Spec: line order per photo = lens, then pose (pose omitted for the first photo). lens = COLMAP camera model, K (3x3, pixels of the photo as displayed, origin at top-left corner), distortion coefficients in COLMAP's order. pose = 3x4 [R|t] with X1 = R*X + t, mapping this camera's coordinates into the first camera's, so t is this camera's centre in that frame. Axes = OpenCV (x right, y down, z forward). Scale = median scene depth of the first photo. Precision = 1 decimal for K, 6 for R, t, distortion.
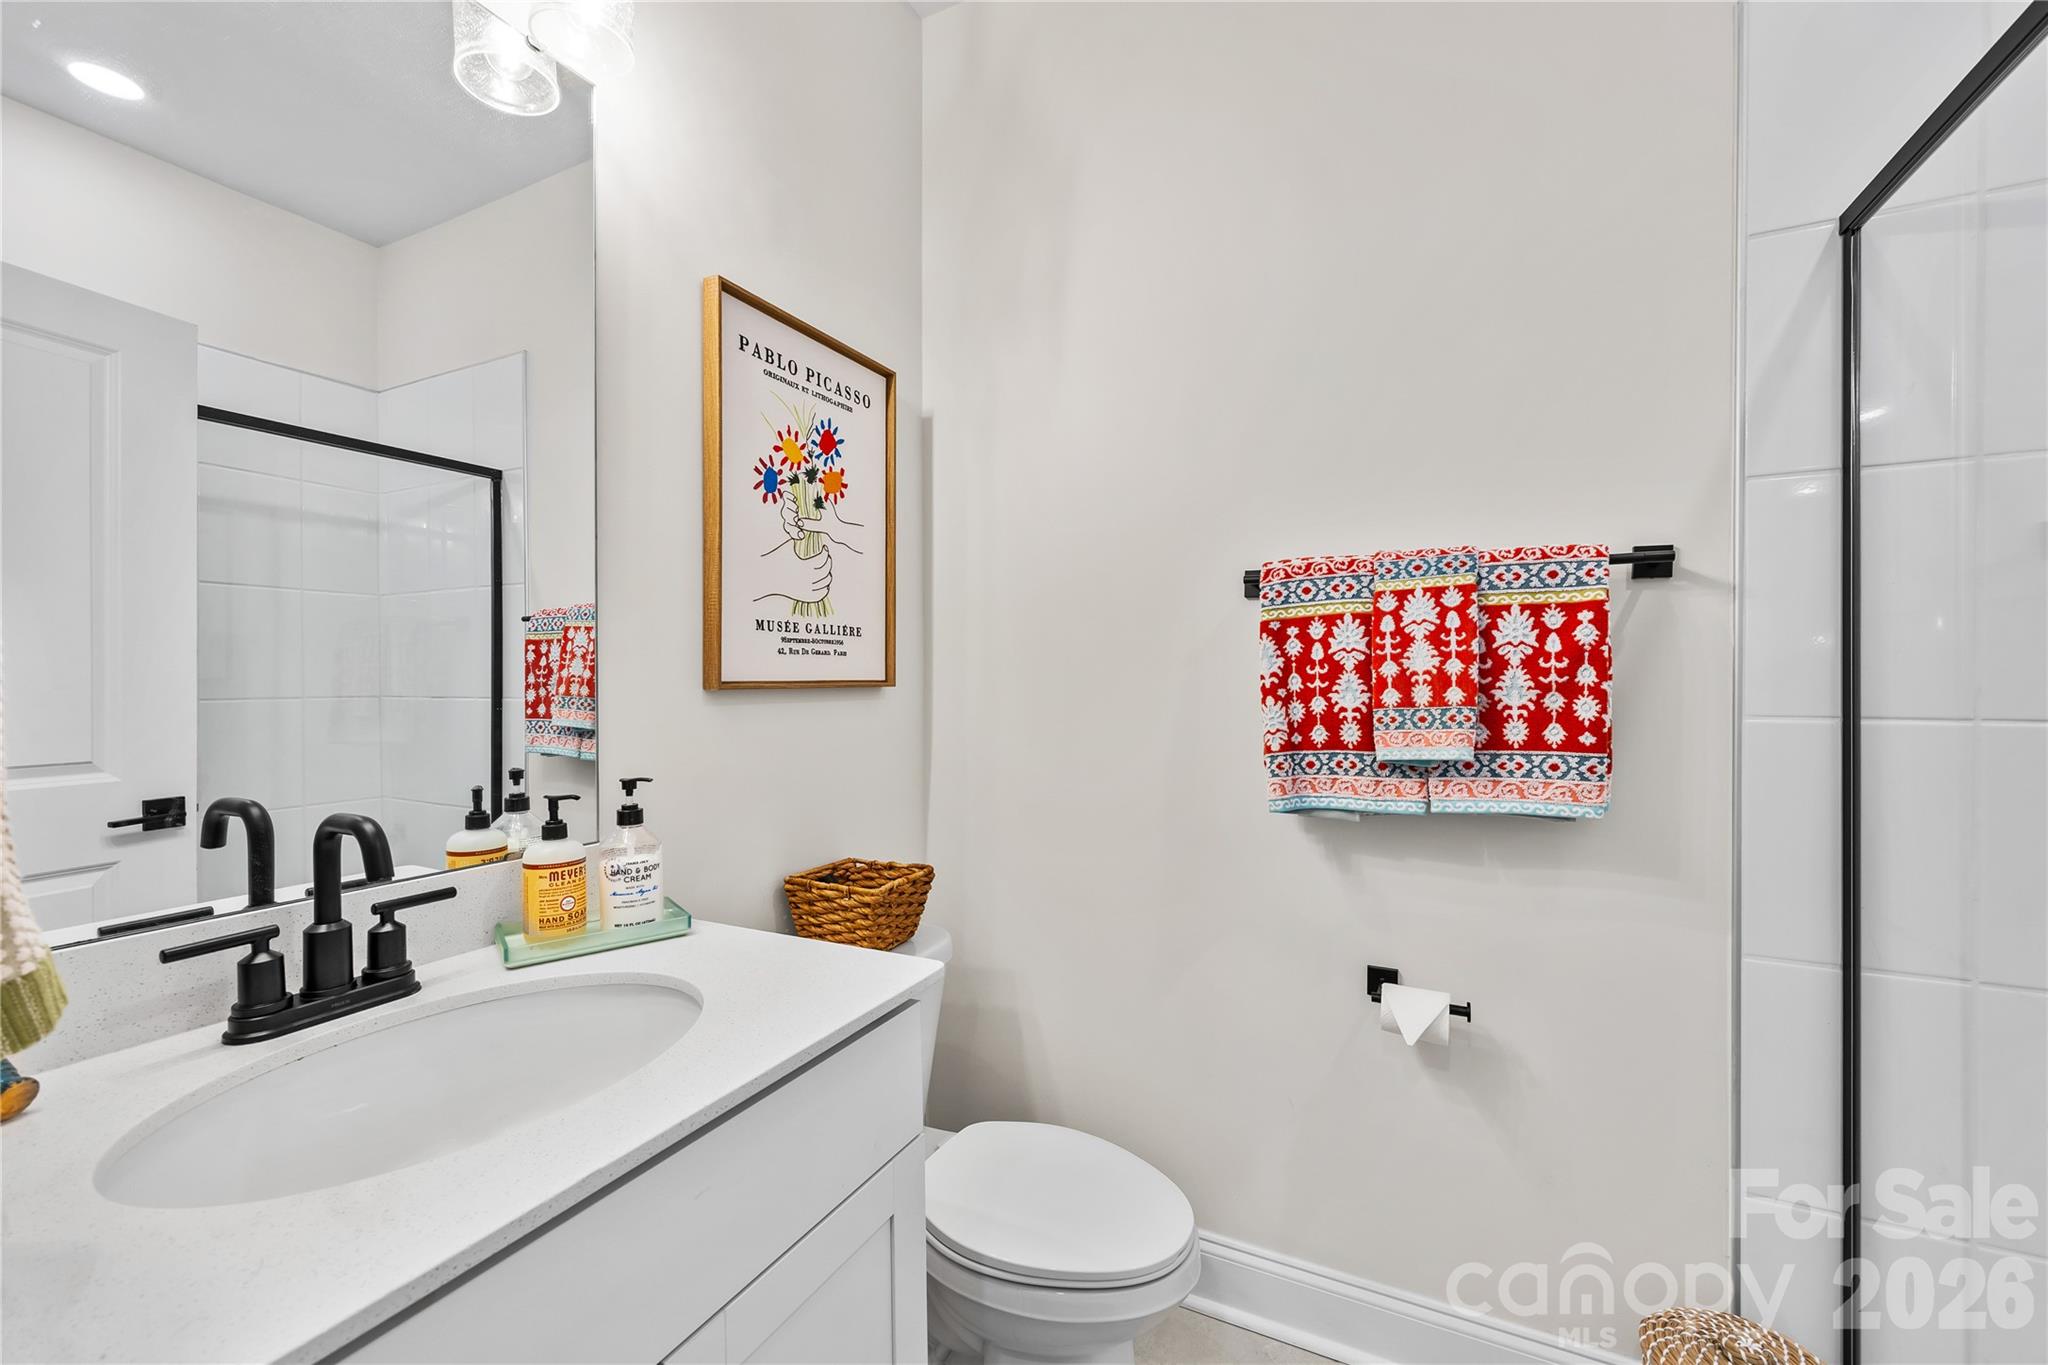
lens RADIAL K [[801.7, 0, 1041.5], [0, 801.7, 682.1], [0, 0, 1]] dist [-0.000200, 0.000030]
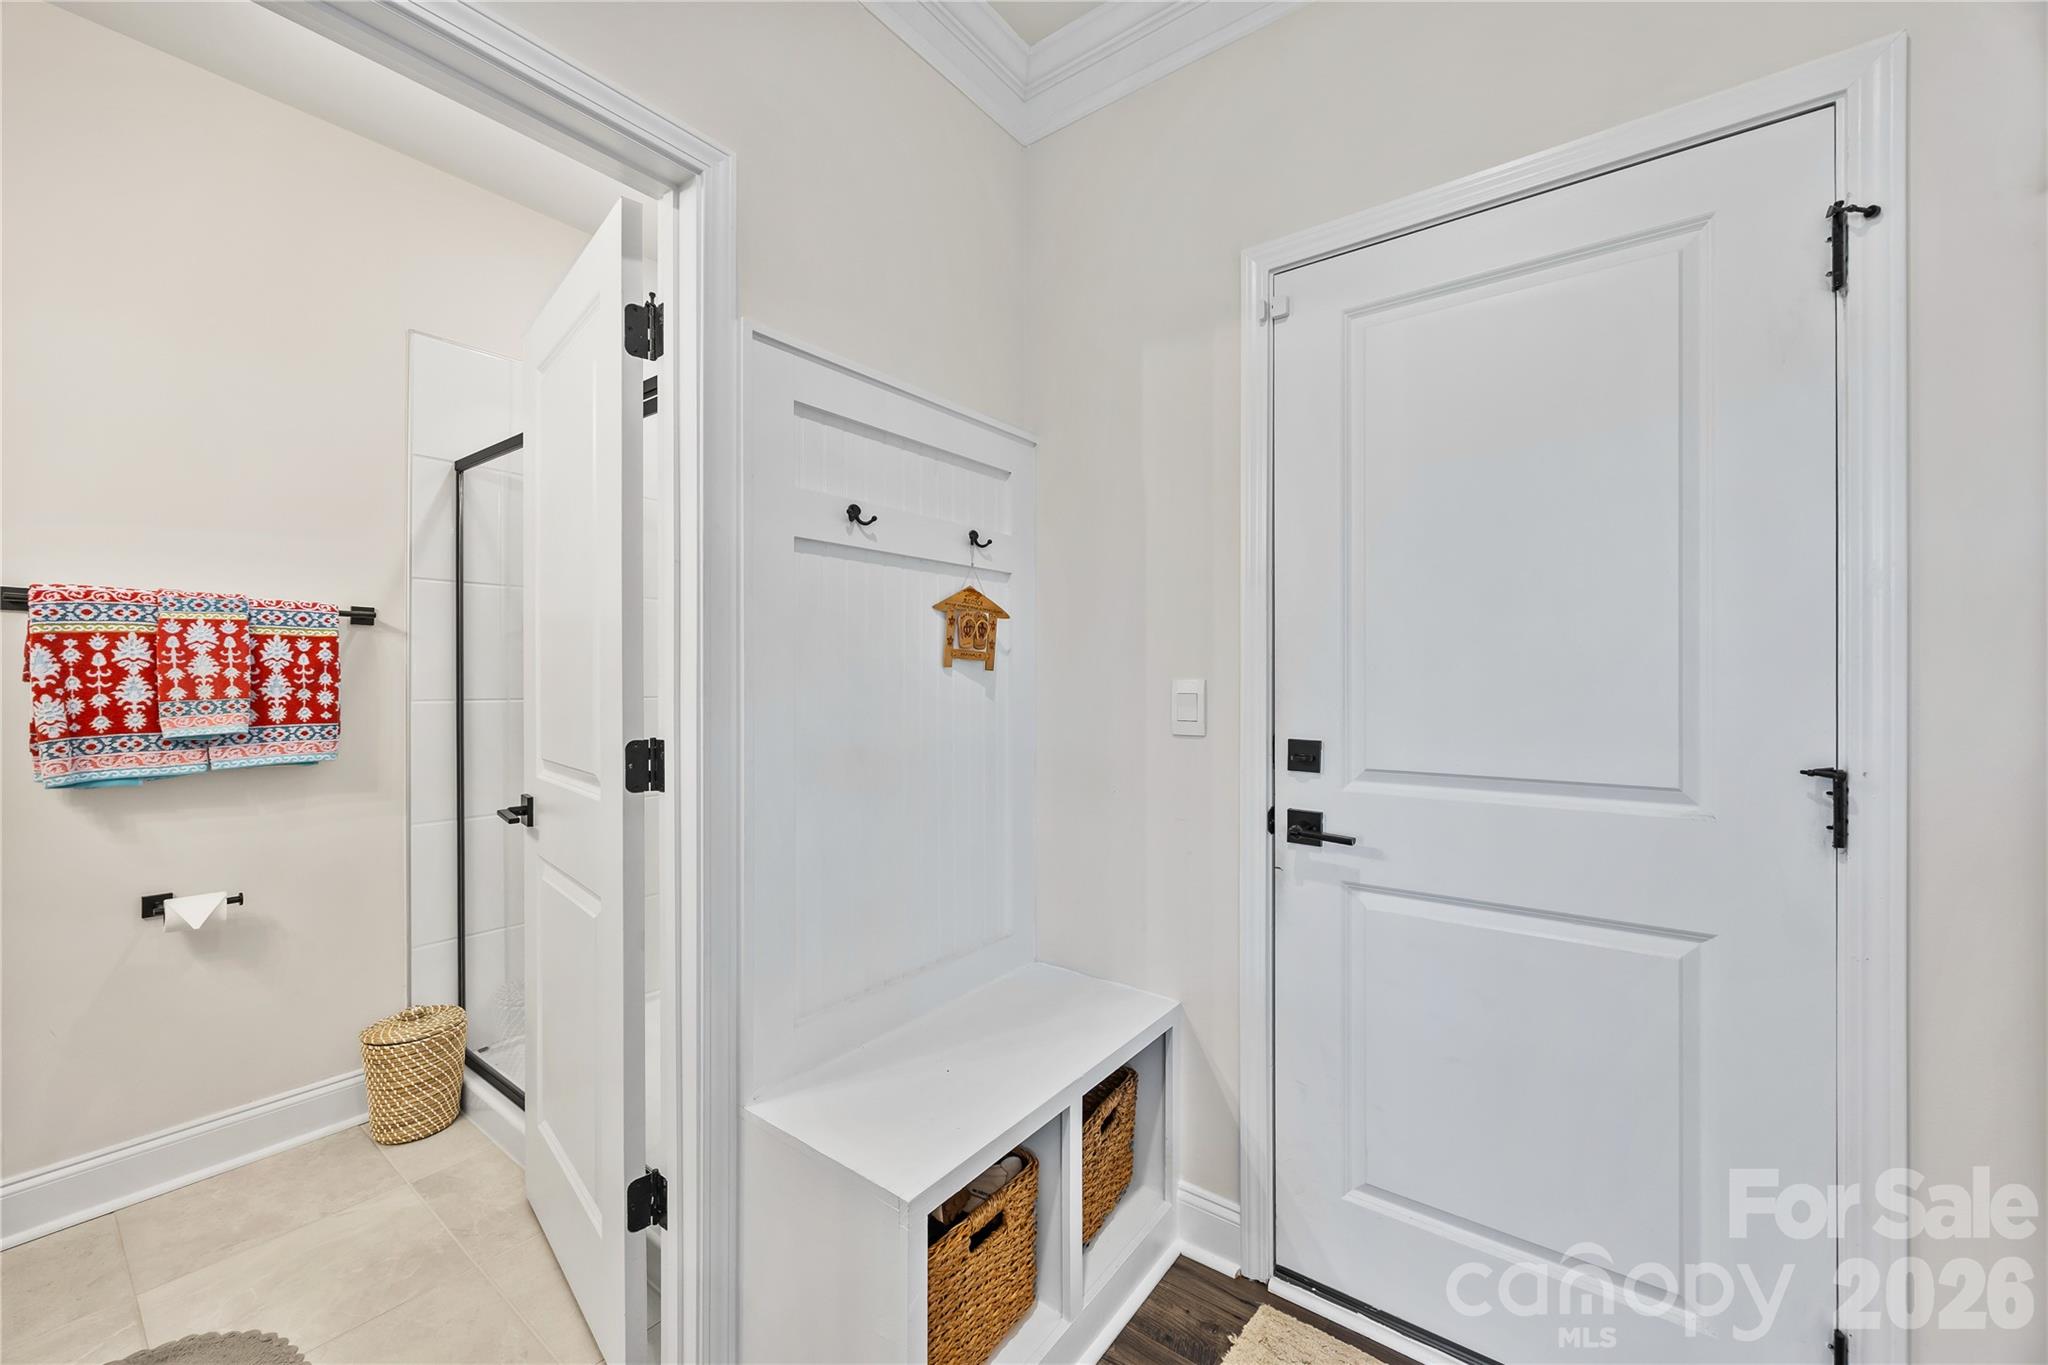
lens RADIAL K [[801.7, 0, 1041.5], [0, 801.7, 682.1], [0, 0, 1]] dist [-0.000200, 0.000030]
pose [[0.179795, 0.000952, 0.983704, -0.712982], [0.002726, 0.999995, -0.001466, 0.004871], [-0.983700, 0.002946, 0.179792, -0.798898]]
